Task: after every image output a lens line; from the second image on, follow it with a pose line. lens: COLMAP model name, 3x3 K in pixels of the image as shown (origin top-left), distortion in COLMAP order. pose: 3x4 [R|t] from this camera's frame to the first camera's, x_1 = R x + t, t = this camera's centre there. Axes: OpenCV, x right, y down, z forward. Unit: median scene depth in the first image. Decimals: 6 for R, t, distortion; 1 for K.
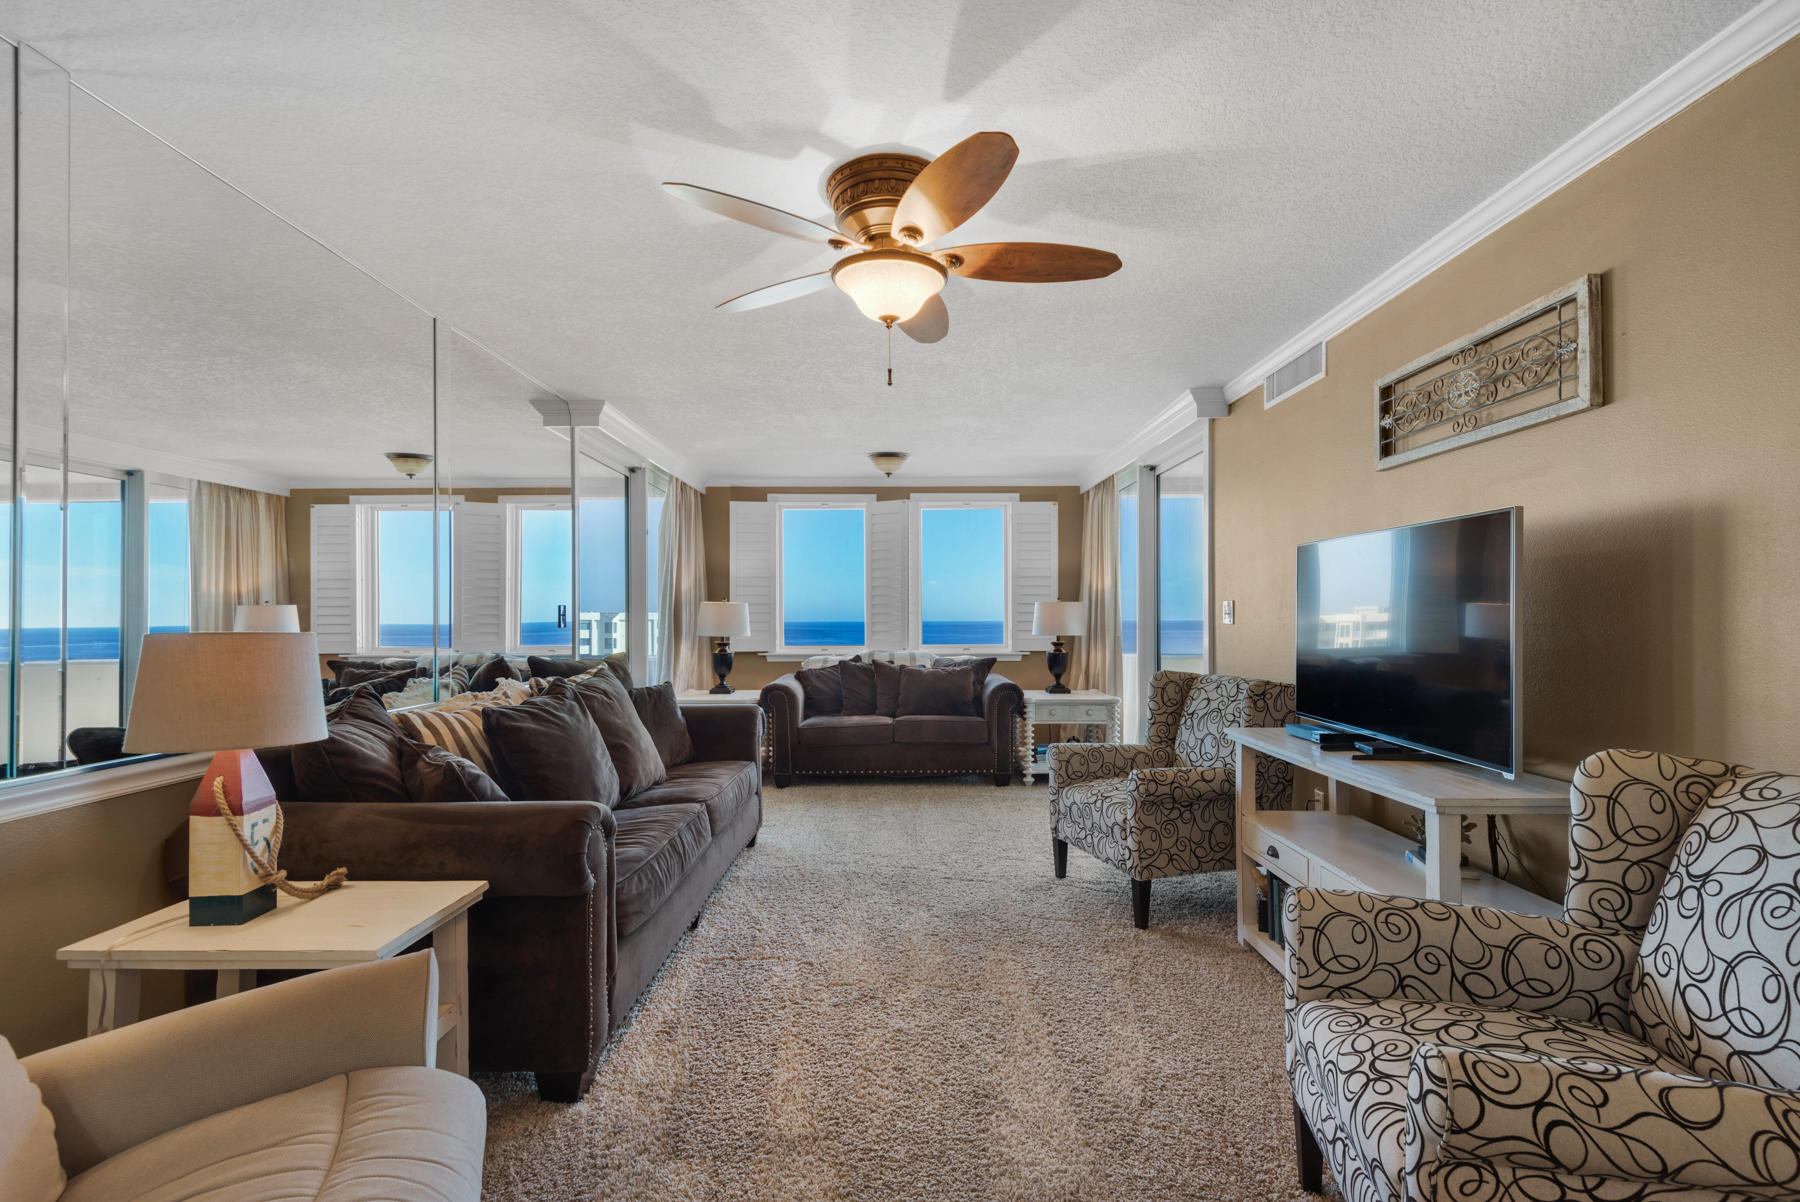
lens RADIAL K [[812.5, 0, 896.6], [0, 812.5, 607.5], [0, 0, 1]] dist [0.035659, -0.020799]
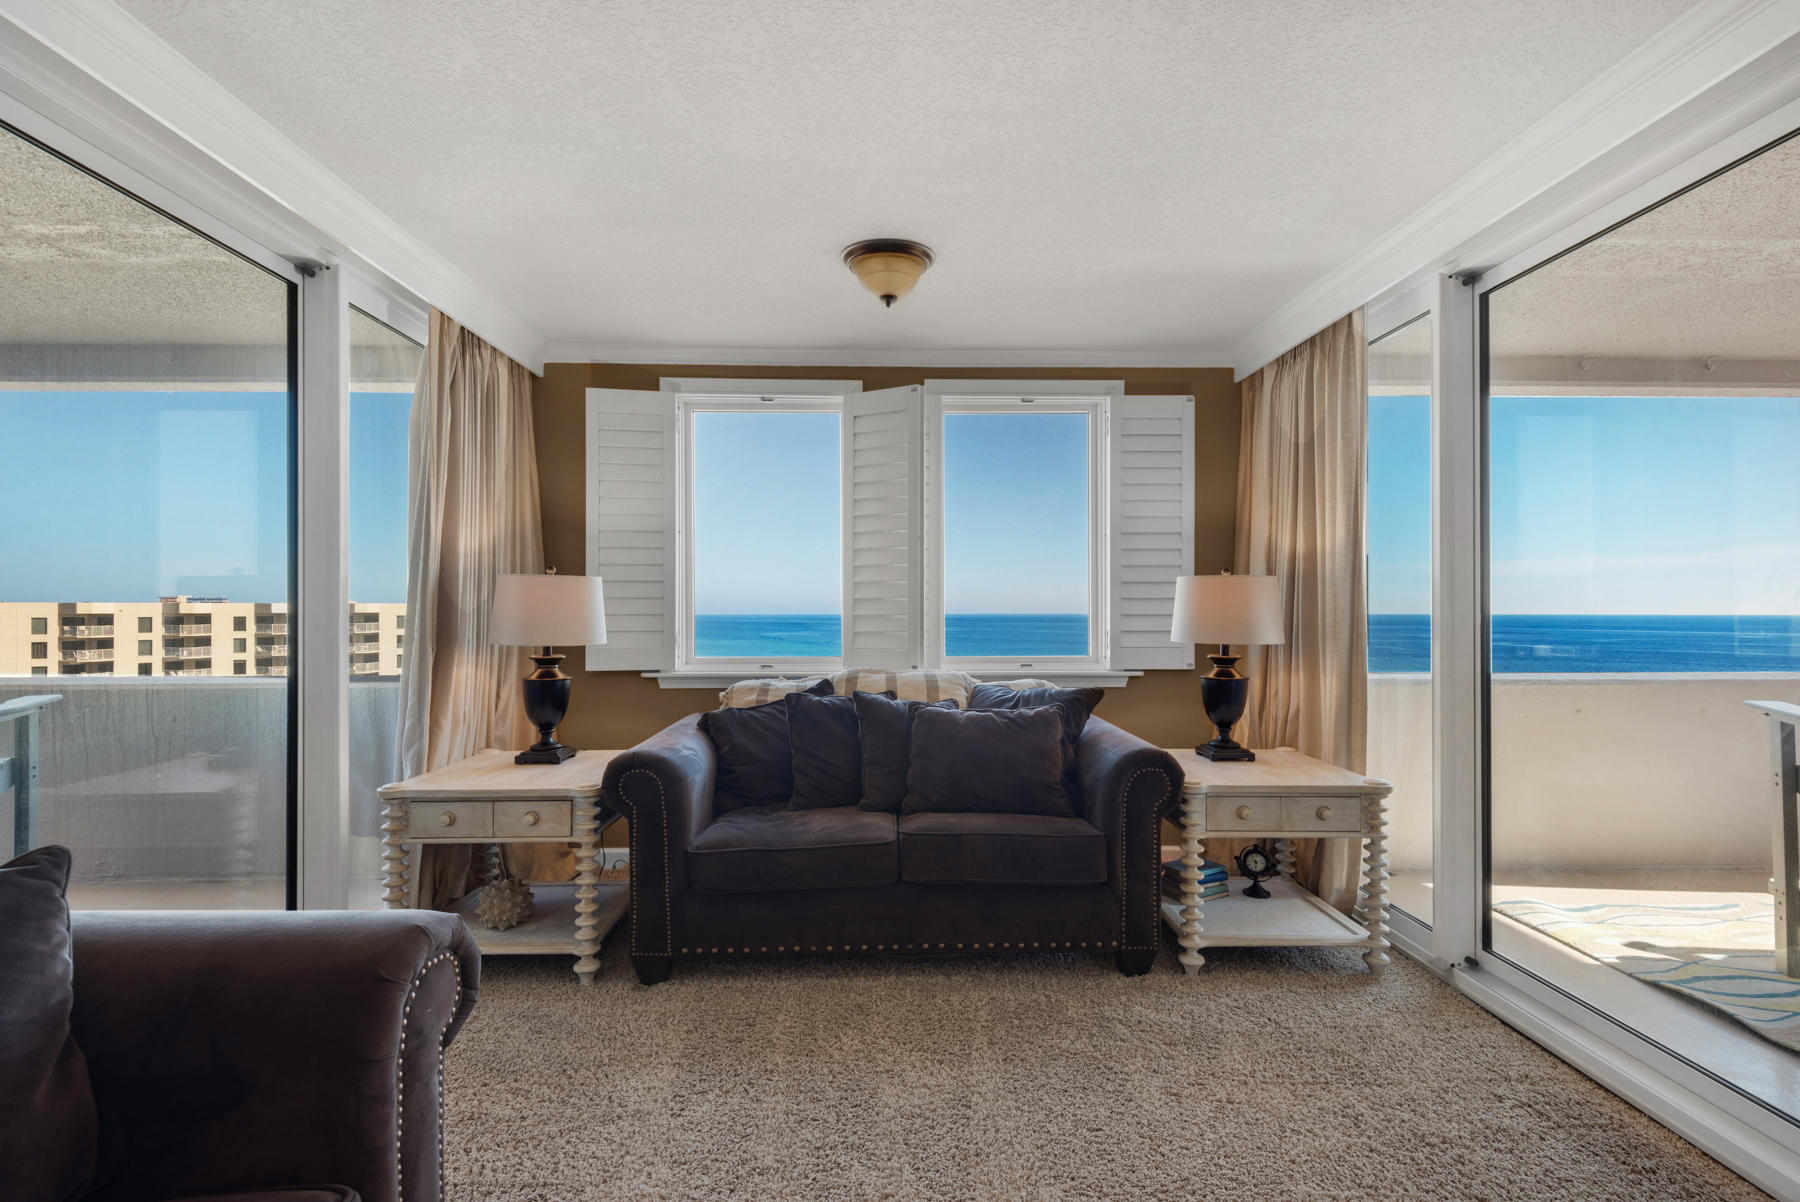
lens RADIAL K [[812.5, 0, 896.6], [0, 812.5, 607.5], [0, 0, 1]] dist [0.035659, -0.020799]
pose [[0.999854, 0.002251, 0.016948, -0.015118], [-0.002408, 0.999954, 0.009281, 0.009968], [-0.016927, -0.009320, 0.999813, 0.629719]]
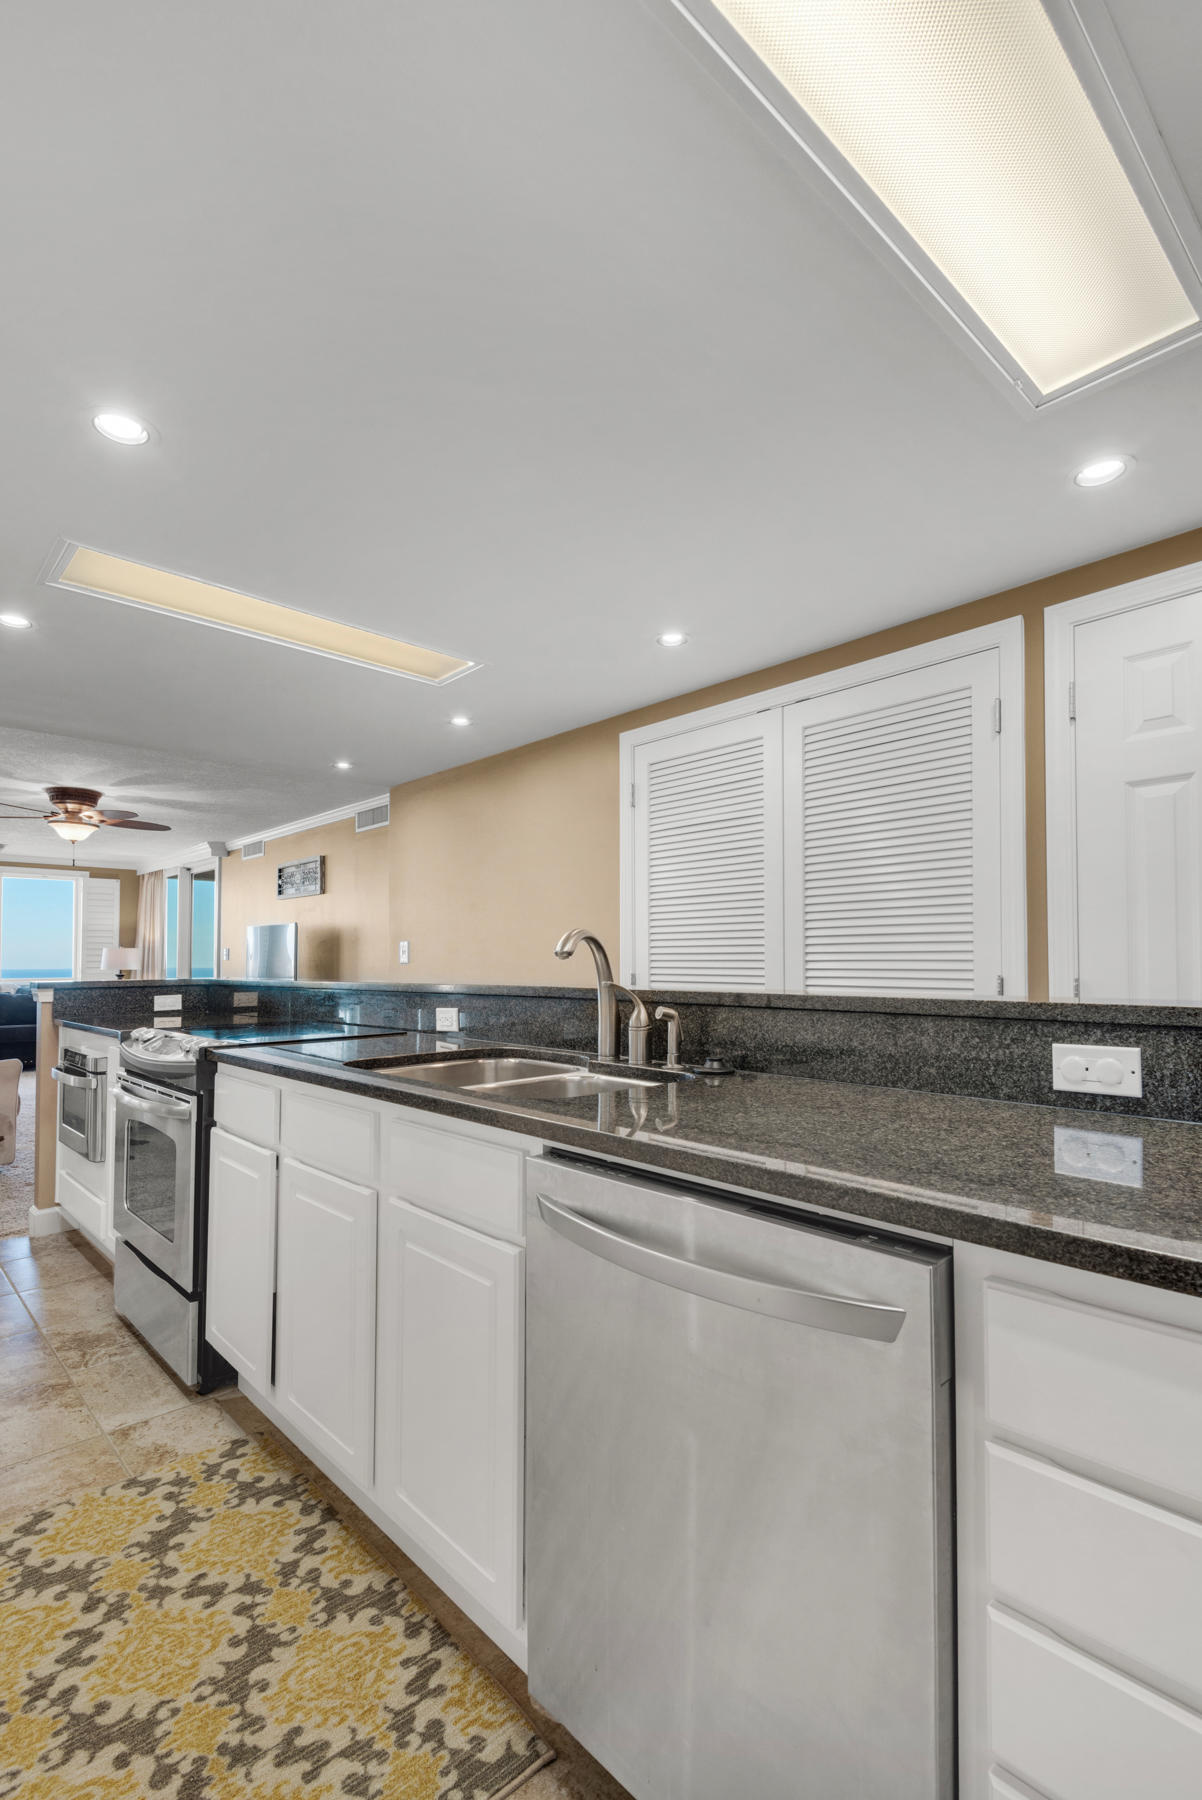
lens RADIAL K [[825.8, 0, 607.4], [0, 825.8, 941.9], [0, 0, 1]] dist [0.045481, -0.022741]
pose [[0.725477, 0.014632, 0.688090, -0.278070], [-0.004480, 0.999853, -0.016539, 0.004405], [-0.688231, 0.008916, 0.725436, -0.969430]]
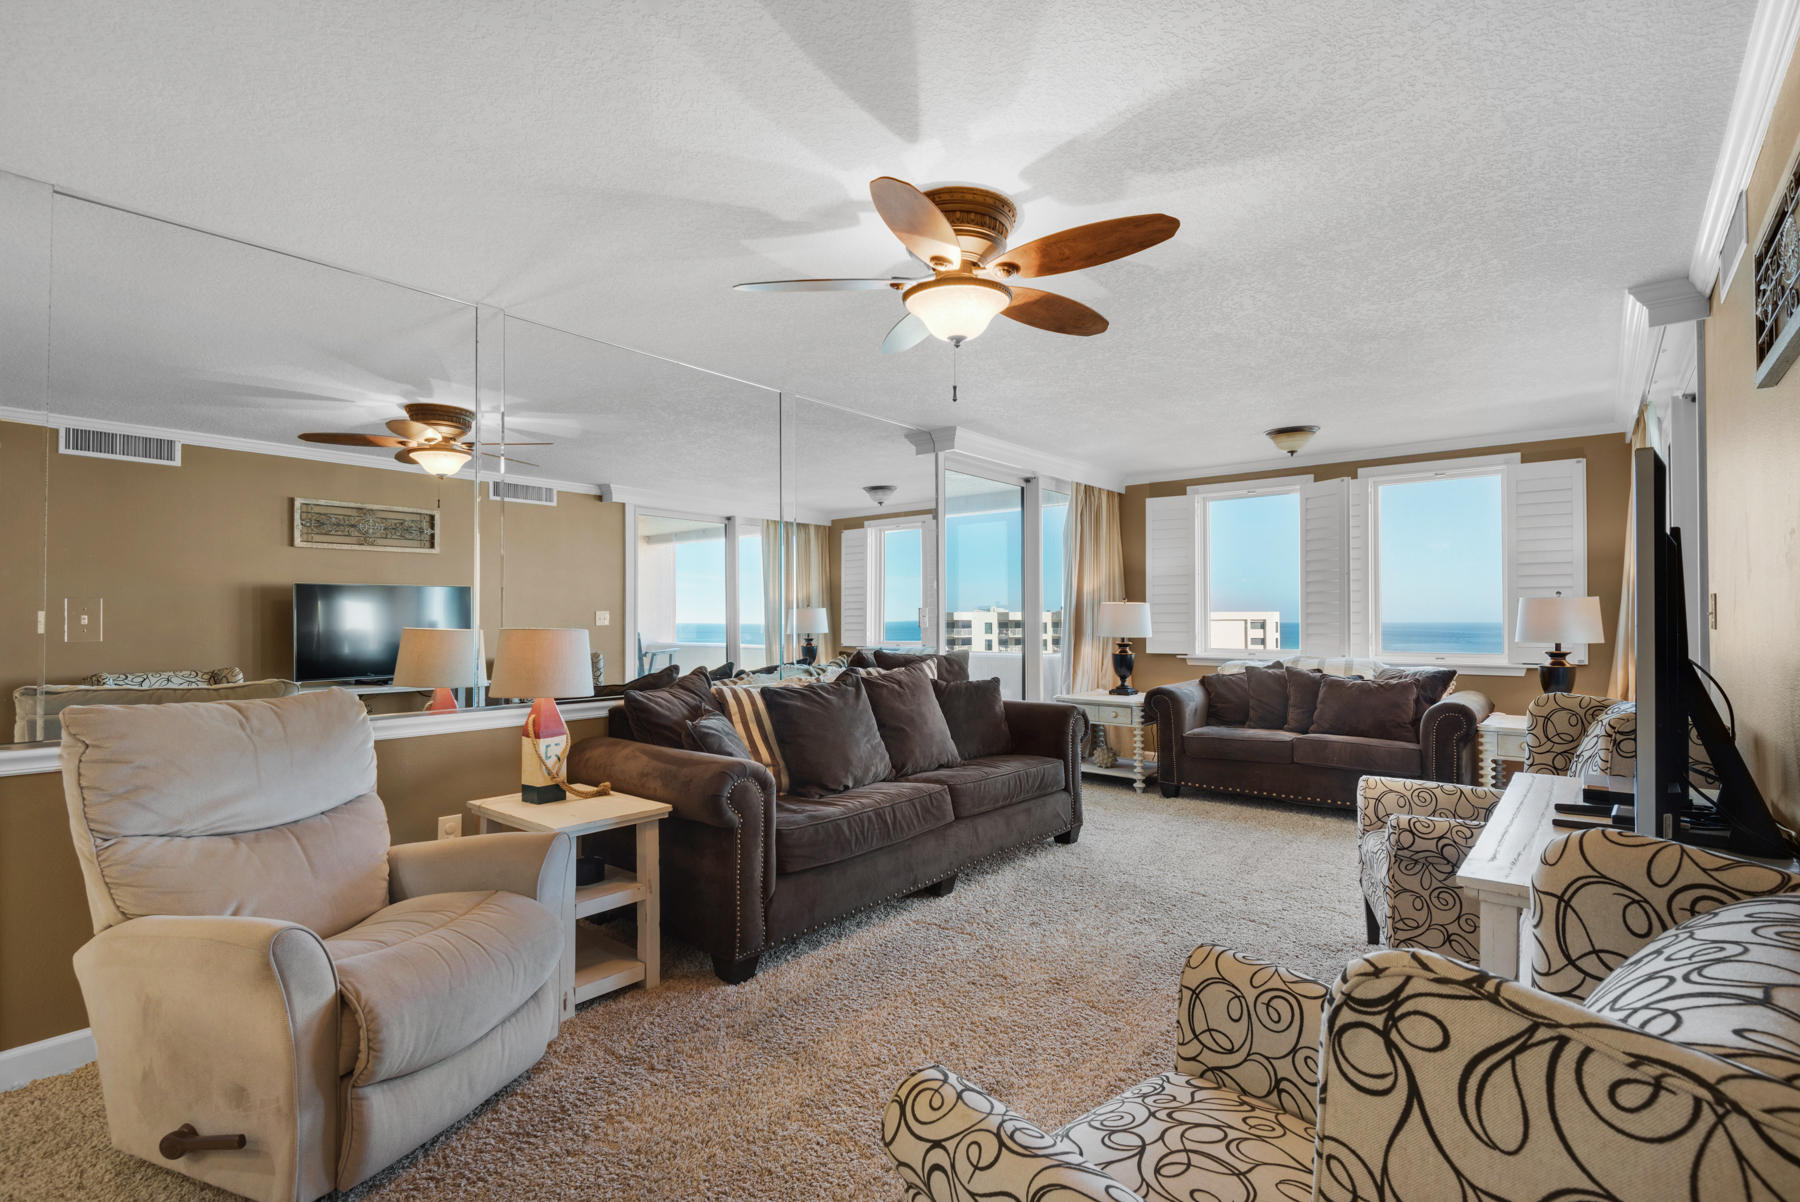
lens RADIAL K [[841.8, 0, 906.6], [0, 841.8, 604.8], [0, 0, 1]] dist [0.030542, -0.022807]
pose [[0.775372, -0.009178, -0.631438, 0.285886], [0.007911, 0.999957, -0.004820, -0.001020], [0.631455, -0.001258, 0.775411, 0.048463]]
